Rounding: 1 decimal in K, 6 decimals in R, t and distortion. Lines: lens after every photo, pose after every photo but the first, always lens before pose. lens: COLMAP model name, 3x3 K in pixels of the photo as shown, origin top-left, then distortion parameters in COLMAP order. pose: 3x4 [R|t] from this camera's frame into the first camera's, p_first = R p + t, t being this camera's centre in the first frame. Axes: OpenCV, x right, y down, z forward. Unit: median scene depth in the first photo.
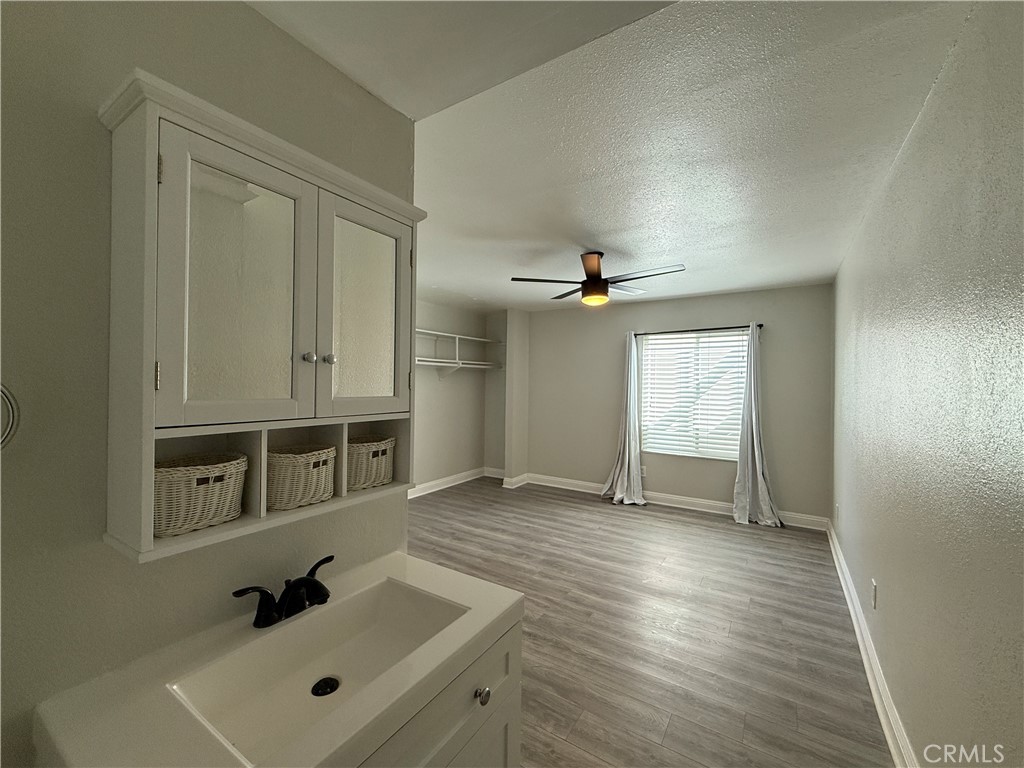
lens RADIAL K [[417.1, 0, 510.4], [0, 417.1, 386.8], [0, 0, 1]] dist [0.000295, -0.000120]
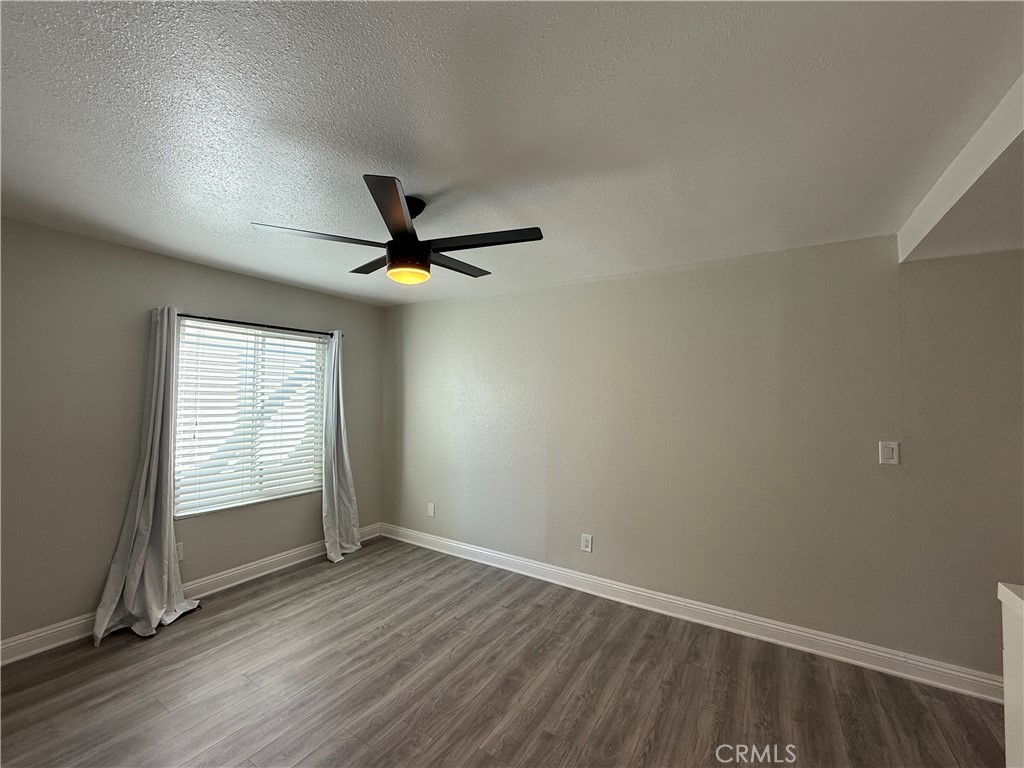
lens RADIAL K [[417.1, 0, 510.4], [0, 417.1, 386.8], [0, 0, 1]] dist [0.000295, -0.000120]
pose [[-0.015544, 0.011871, 0.999809, -0.324328], [-0.002665, 0.999925, -0.011914, -0.025439], [-0.999876, -0.002849, -0.015511, 0.661776]]
